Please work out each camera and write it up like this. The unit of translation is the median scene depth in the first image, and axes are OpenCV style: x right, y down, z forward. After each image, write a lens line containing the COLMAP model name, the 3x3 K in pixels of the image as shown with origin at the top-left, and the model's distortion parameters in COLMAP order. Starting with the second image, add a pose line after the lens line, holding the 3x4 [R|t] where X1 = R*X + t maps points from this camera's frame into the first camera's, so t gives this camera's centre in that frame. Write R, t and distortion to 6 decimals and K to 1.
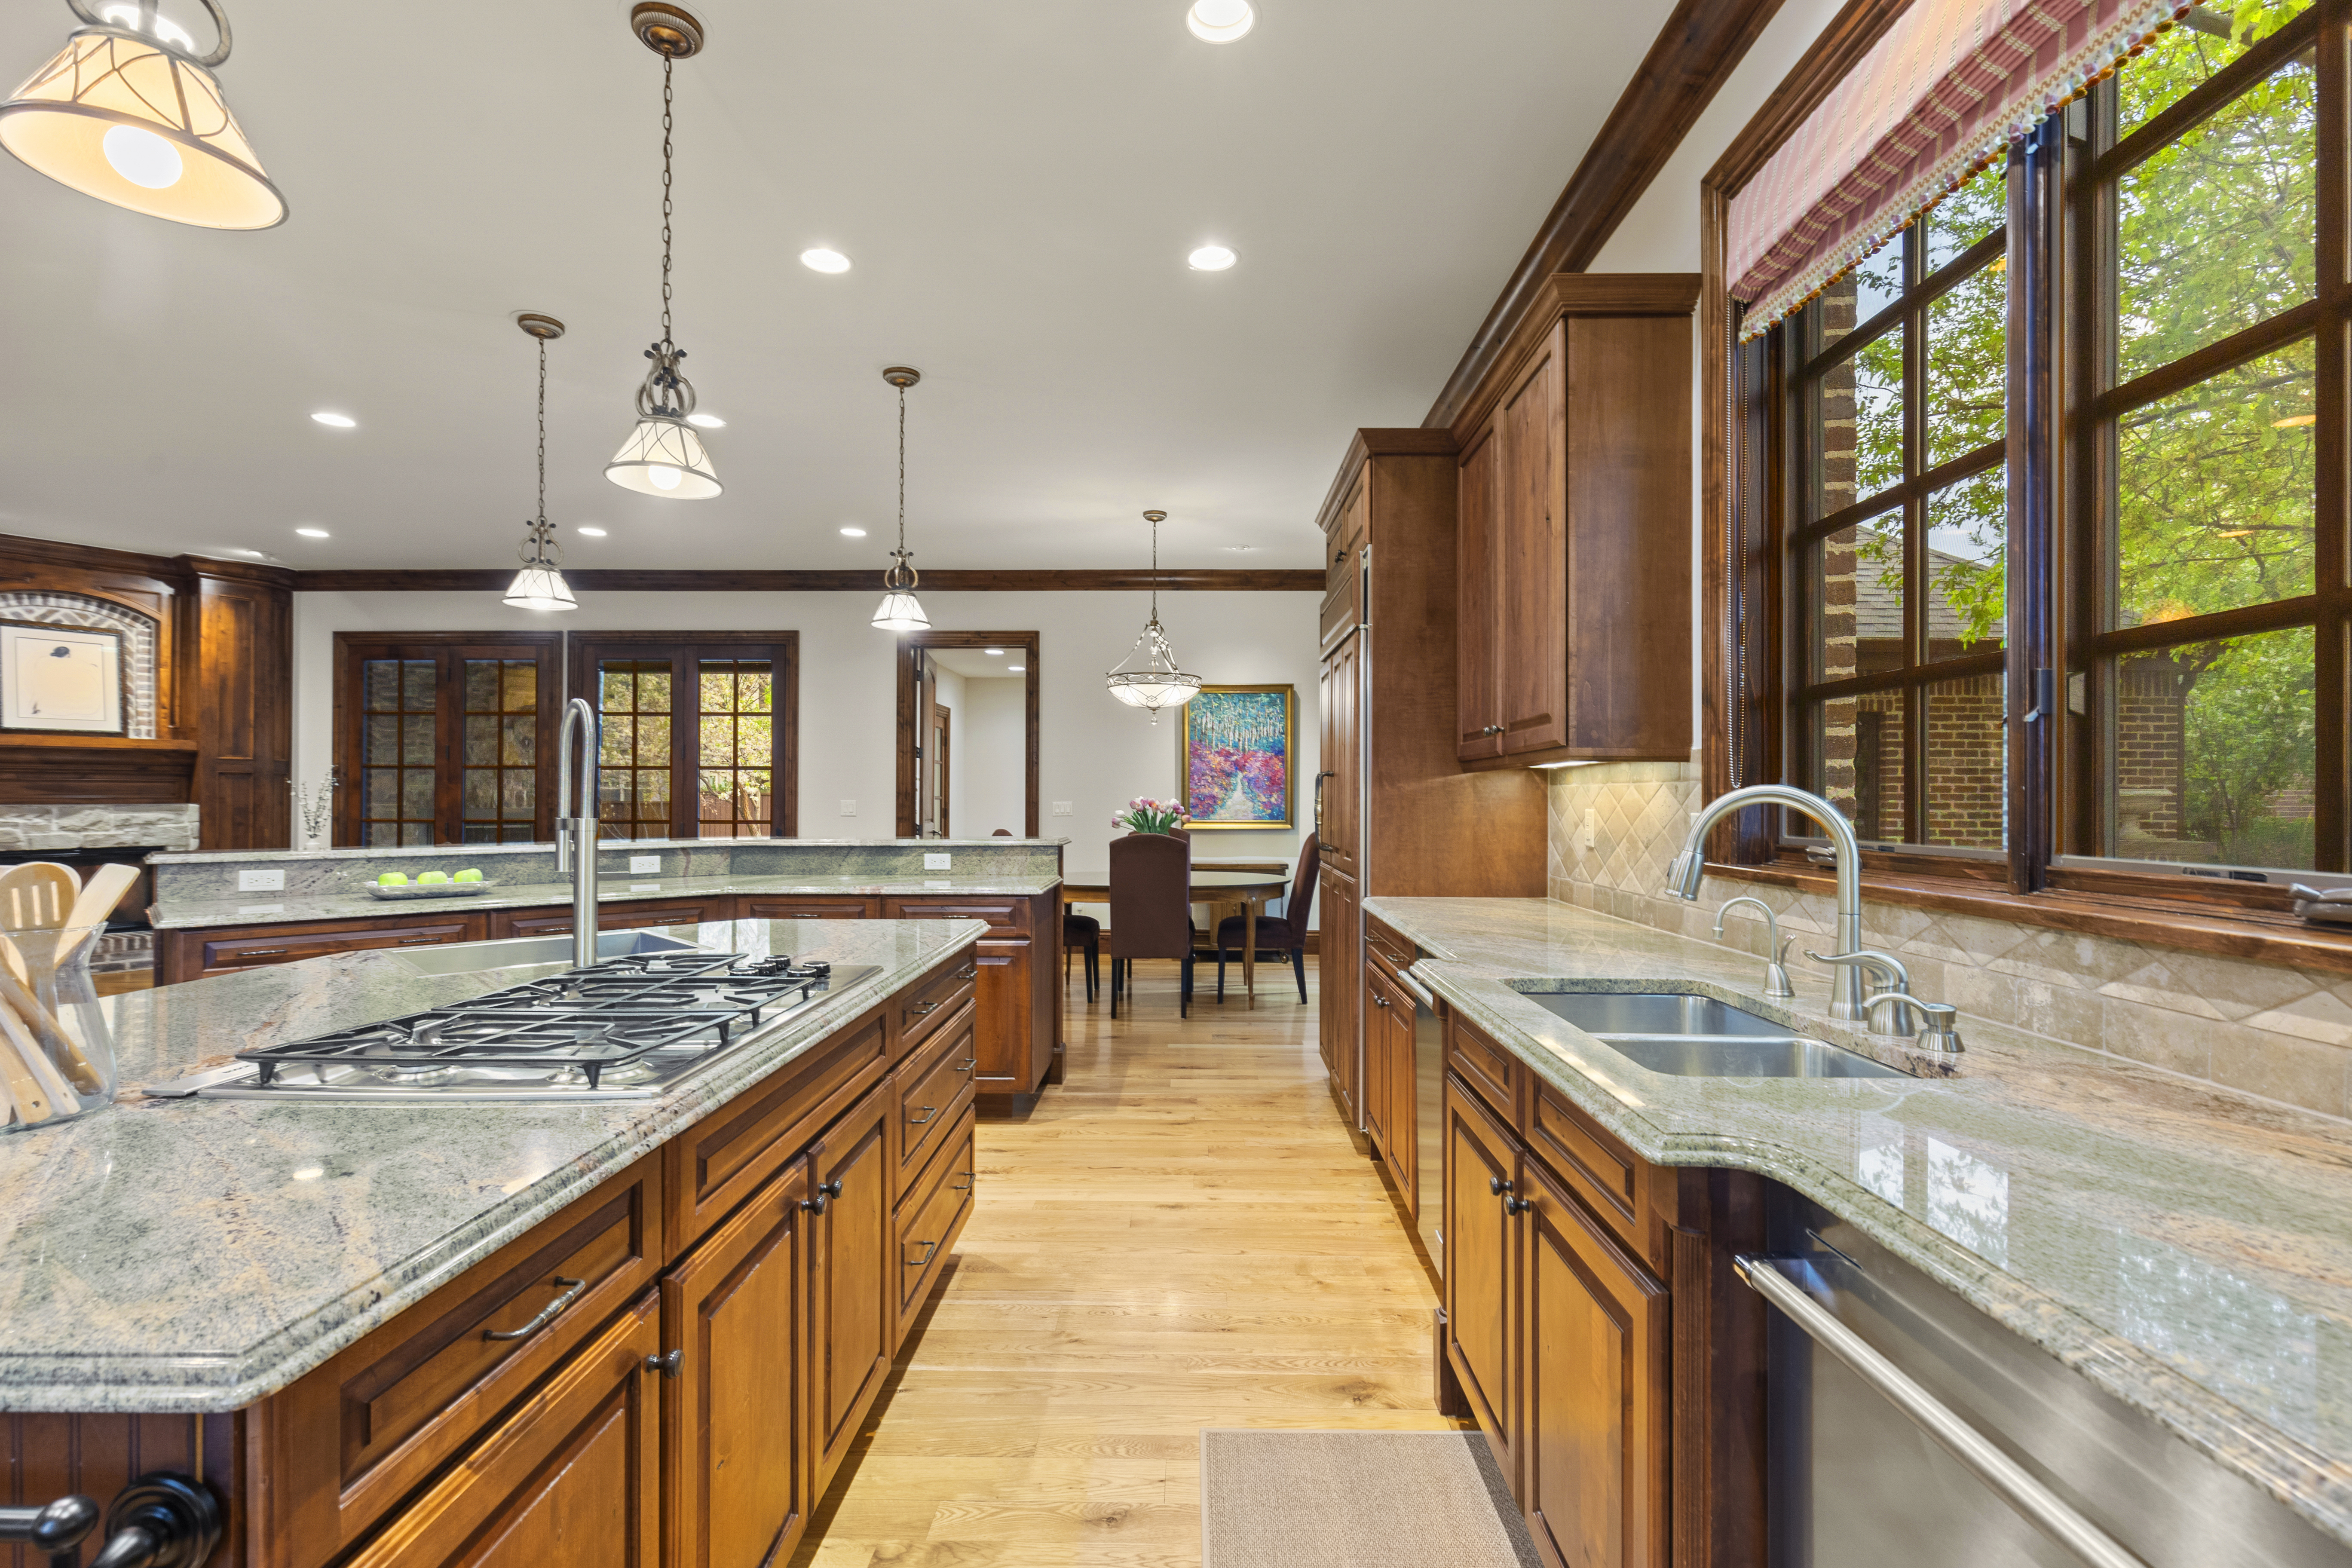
lens RADIAL K [[1057.5, 0, 1158.8], [0, 1057.5, 792.5], [0, 0, 1]] dist [0.005632, -0.001306]
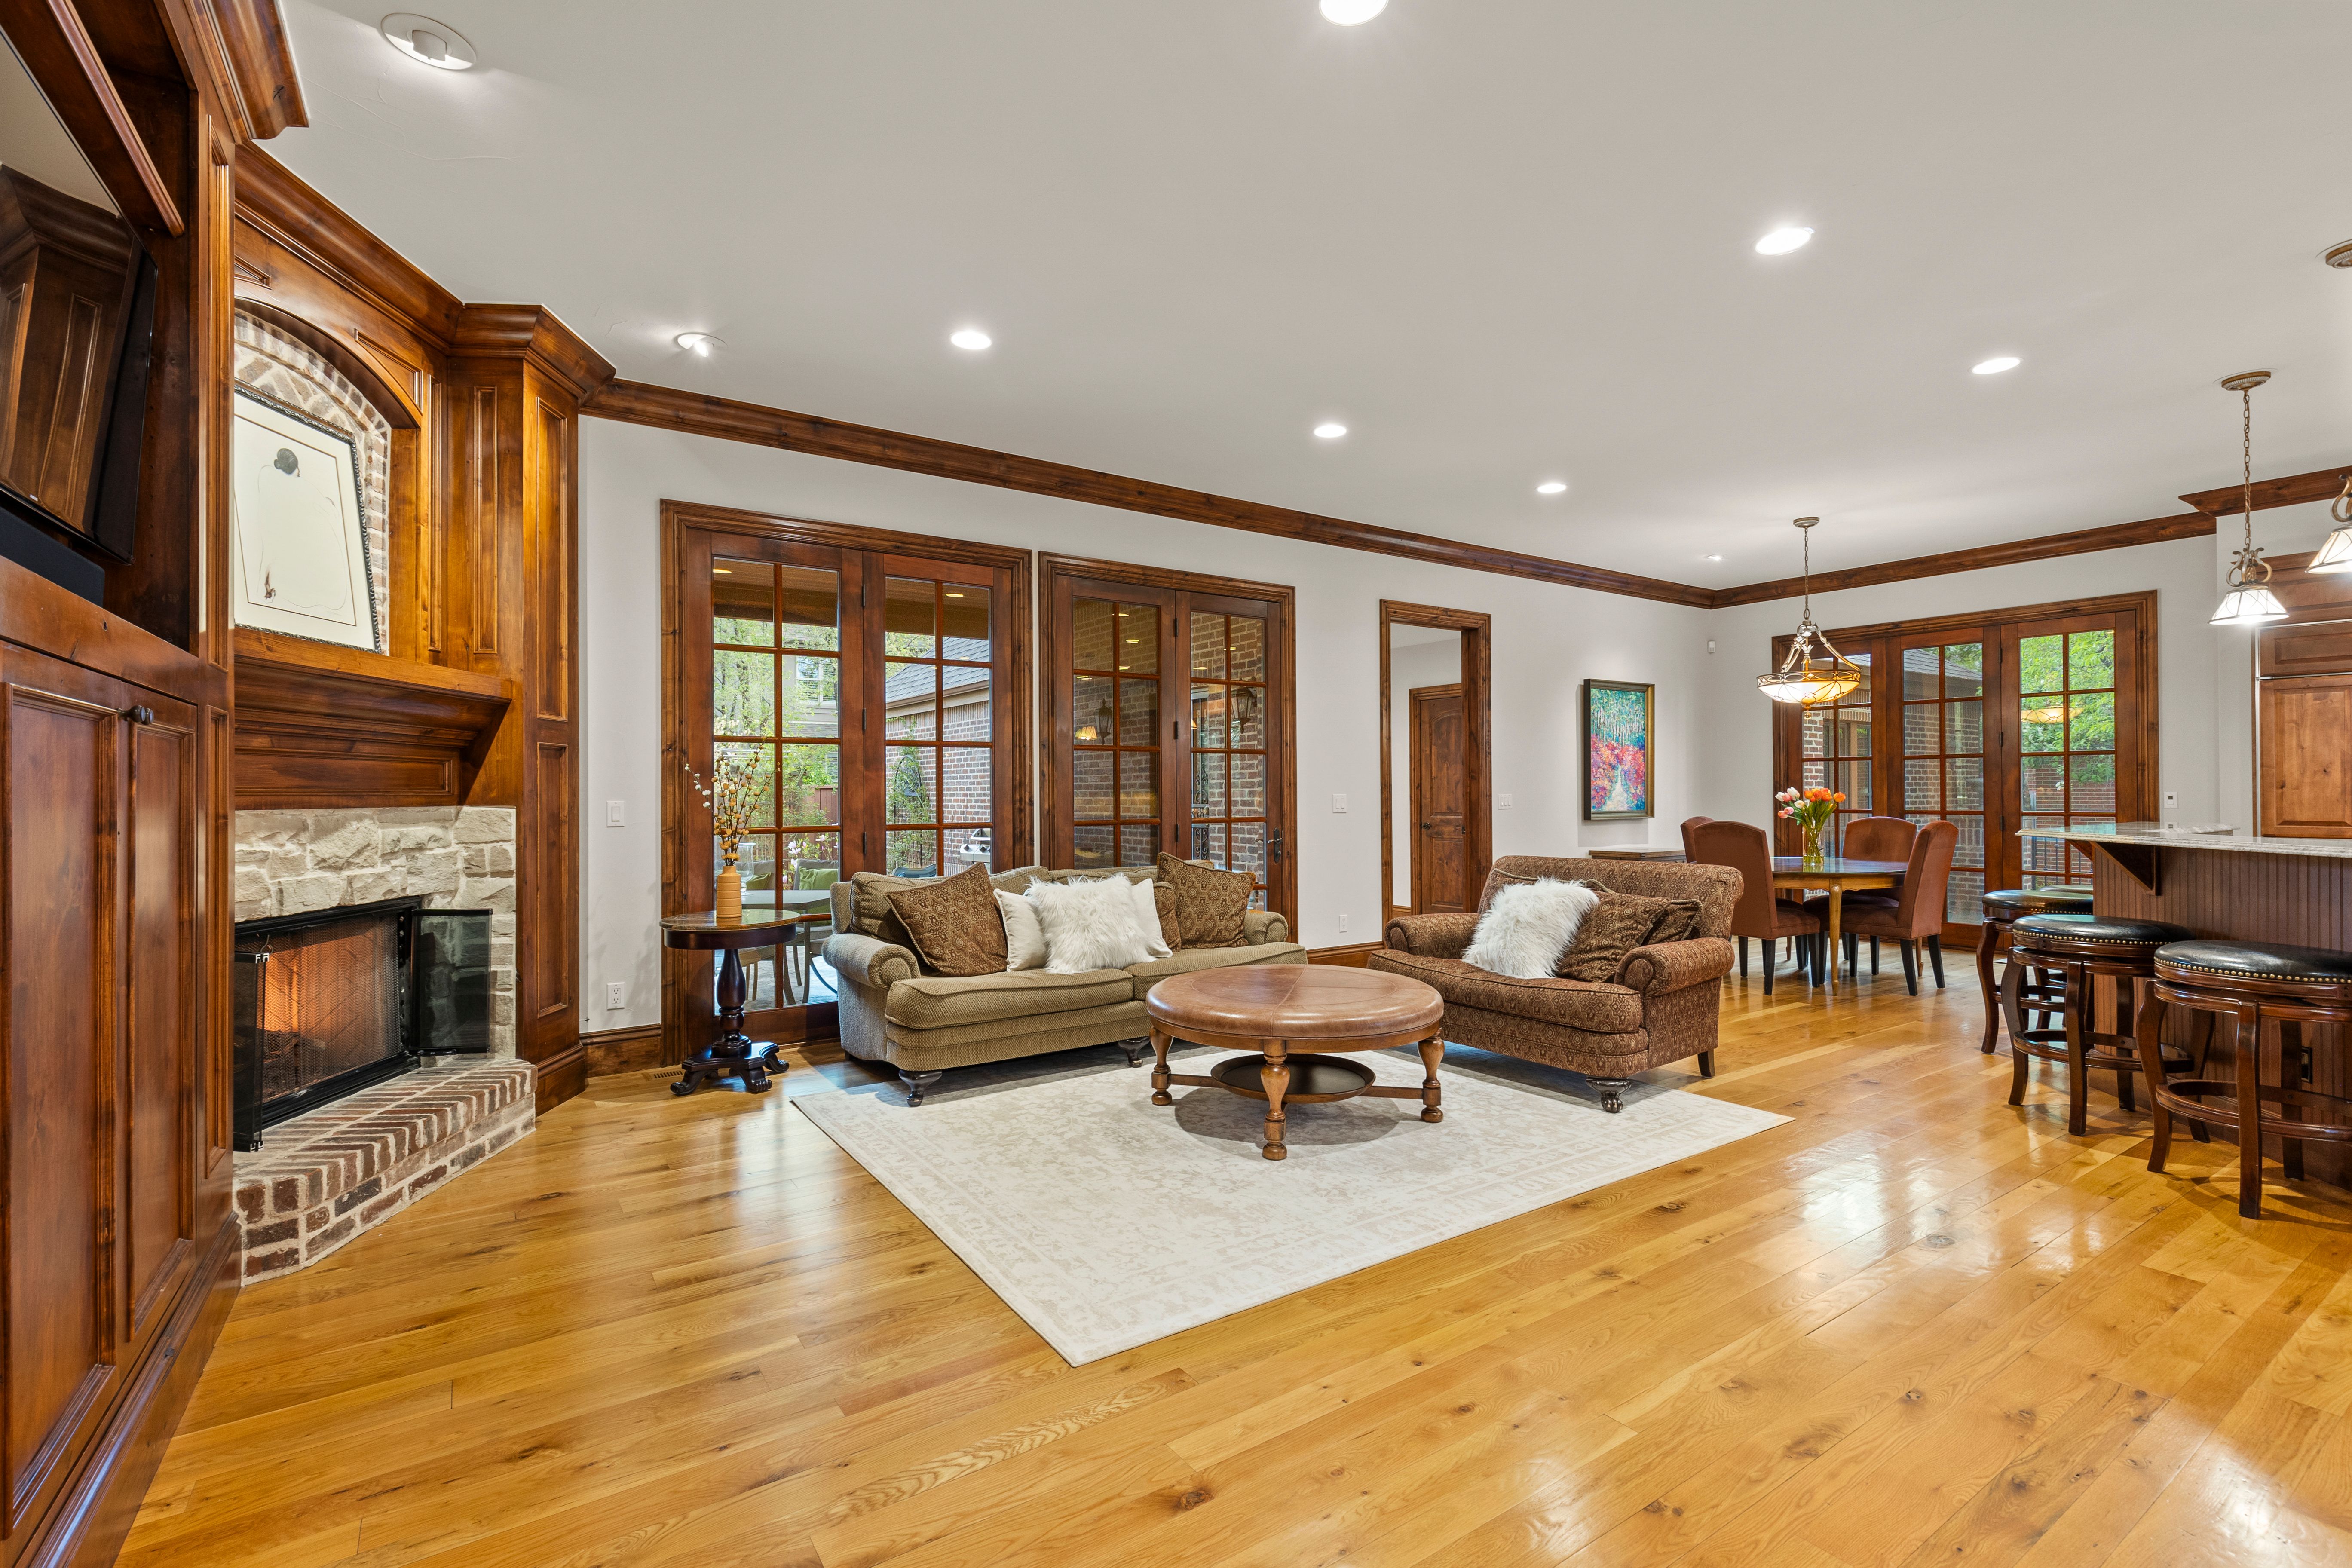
lens RADIAL K [[1057.5, 0, 1170.3], [0, 1057.5, 783.8], [0, 0, 1]] dist [0.005632, -0.001306]
pose [[0.818152, 0.001050, 0.575001, -1.005566], [0.001757, 0.999989, -0.004327, 0.003291], [-0.575000, 0.004550, 0.818141, 0.441300]]
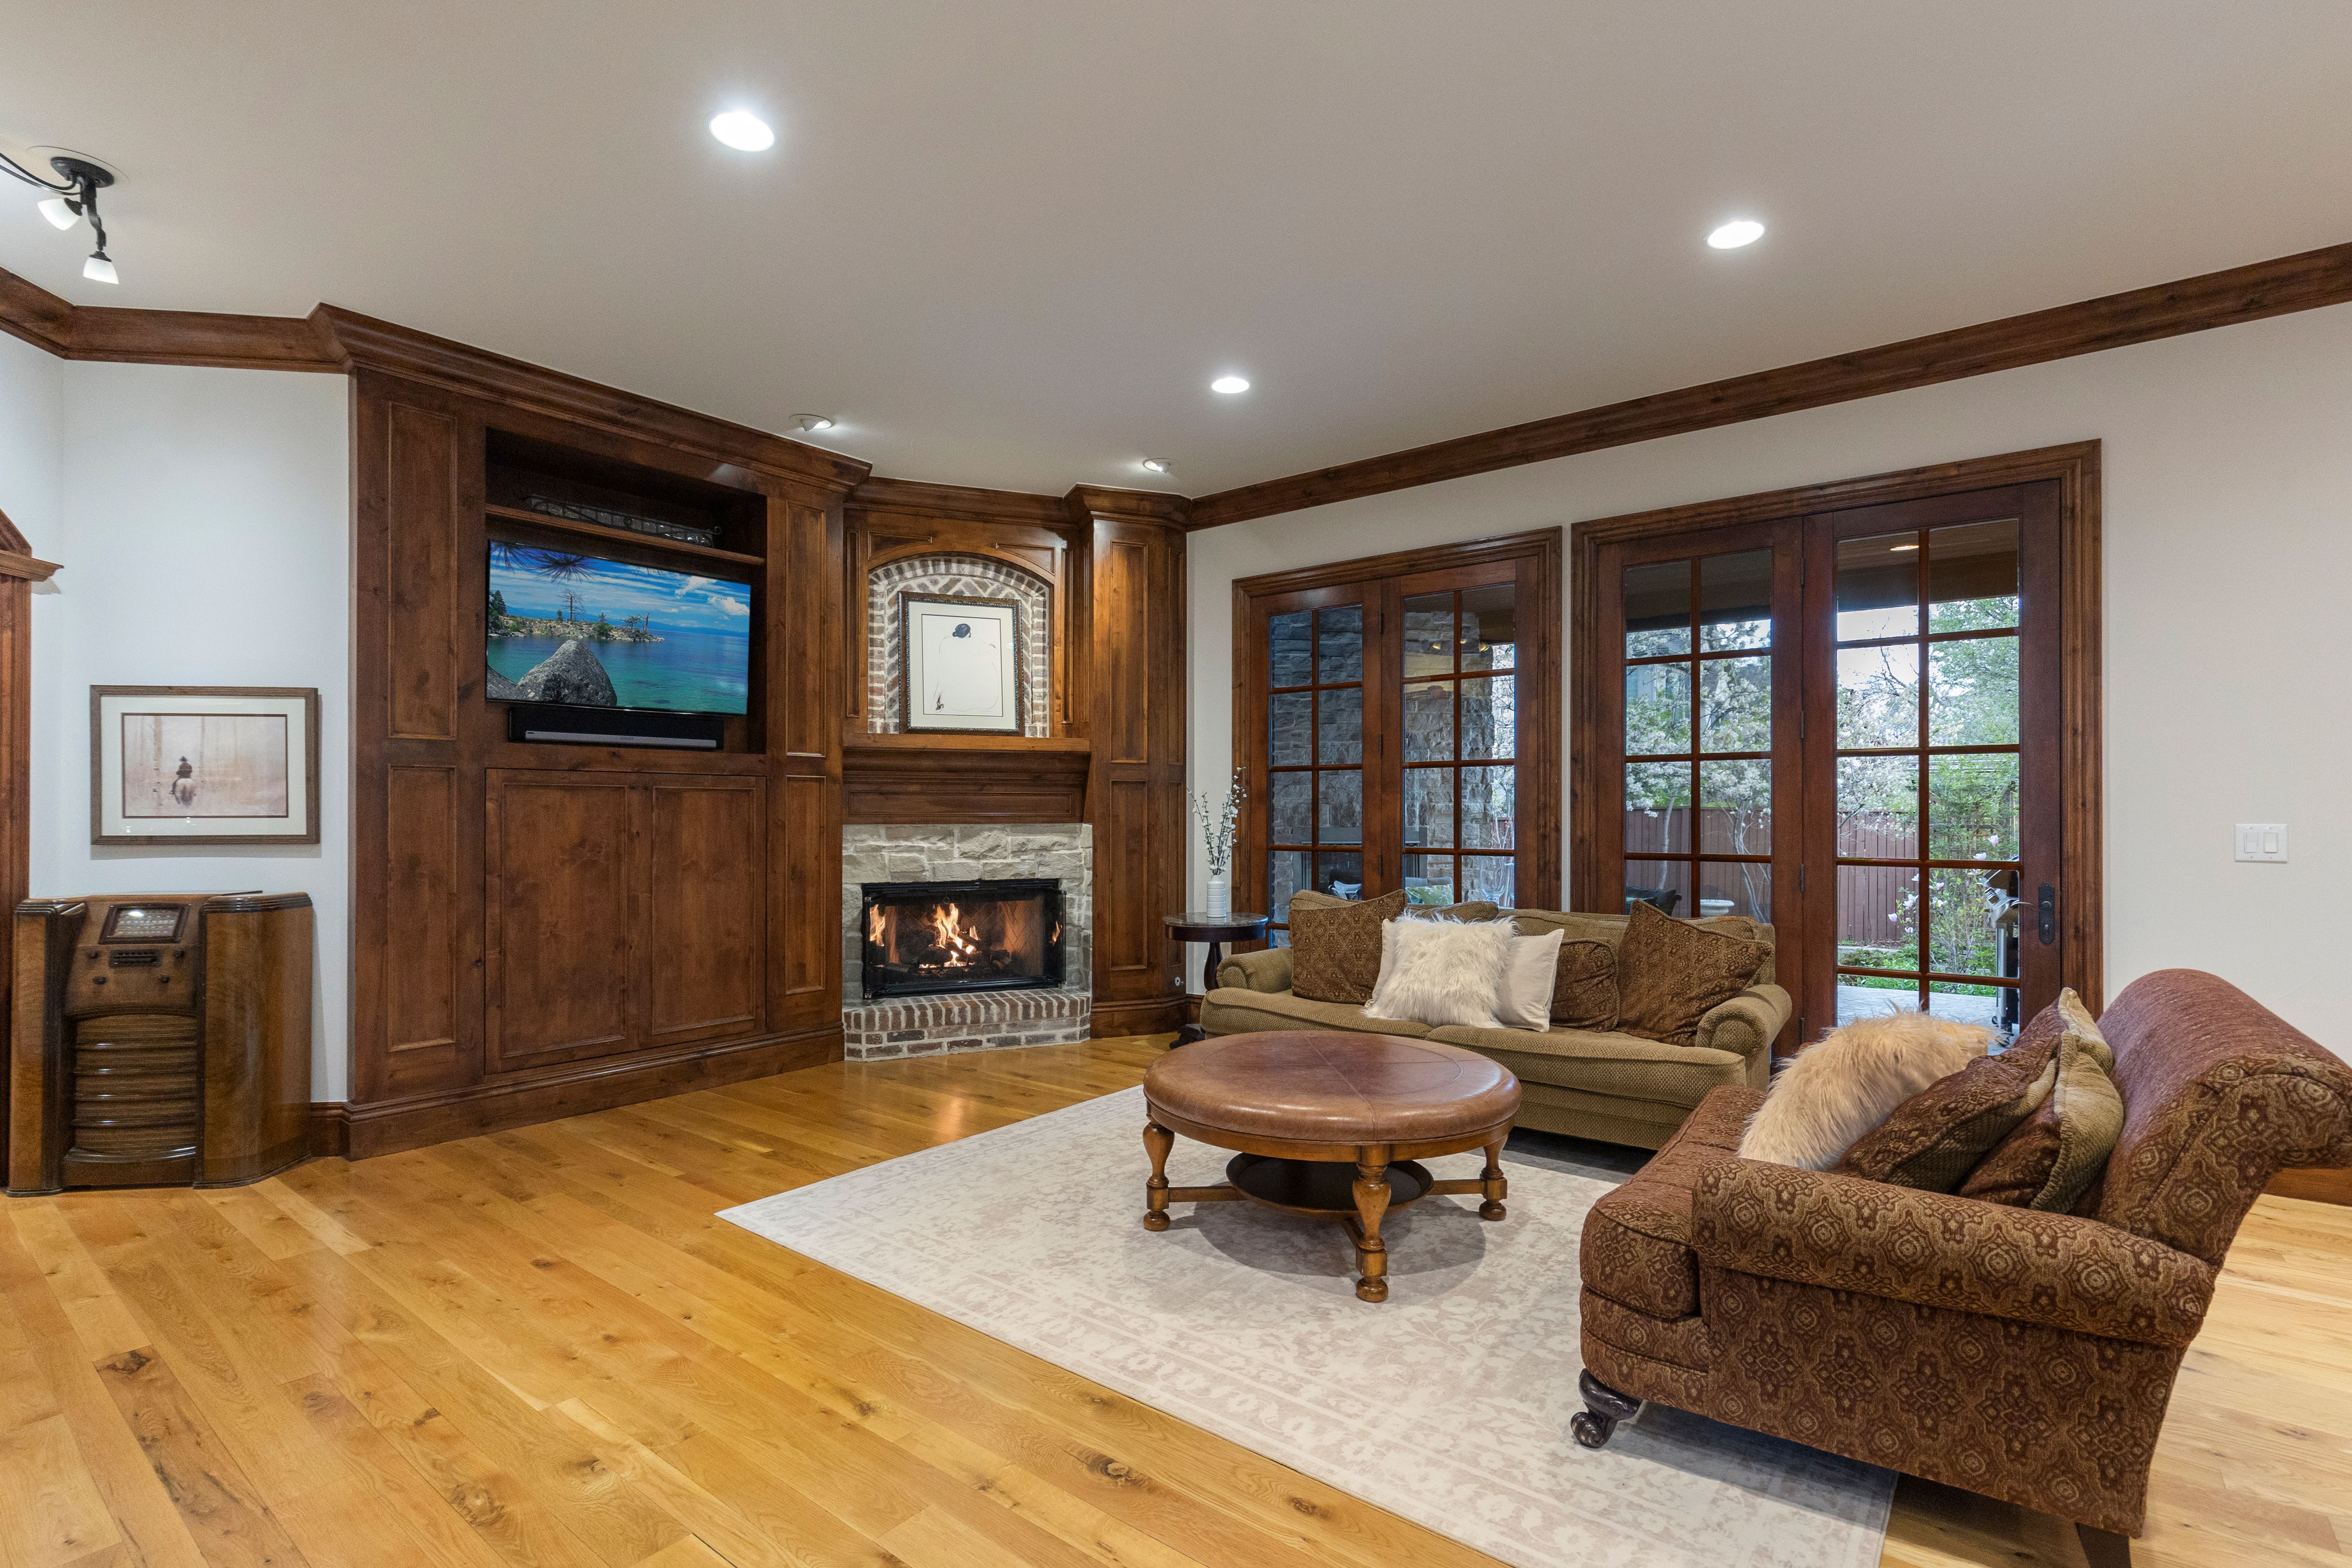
lens RADIAL K [[1057.5, 0, 1179.6], [0, 1057.5, 816.8], [0, 0, 1]] dist [0.005632, -0.001306]
pose [[0.808798, 0.000813, -0.588086, -0.448278], [0.003693, 0.999972, 0.006461, 0.001424], [0.588075, -0.007398, 0.808772, 0.466703]]
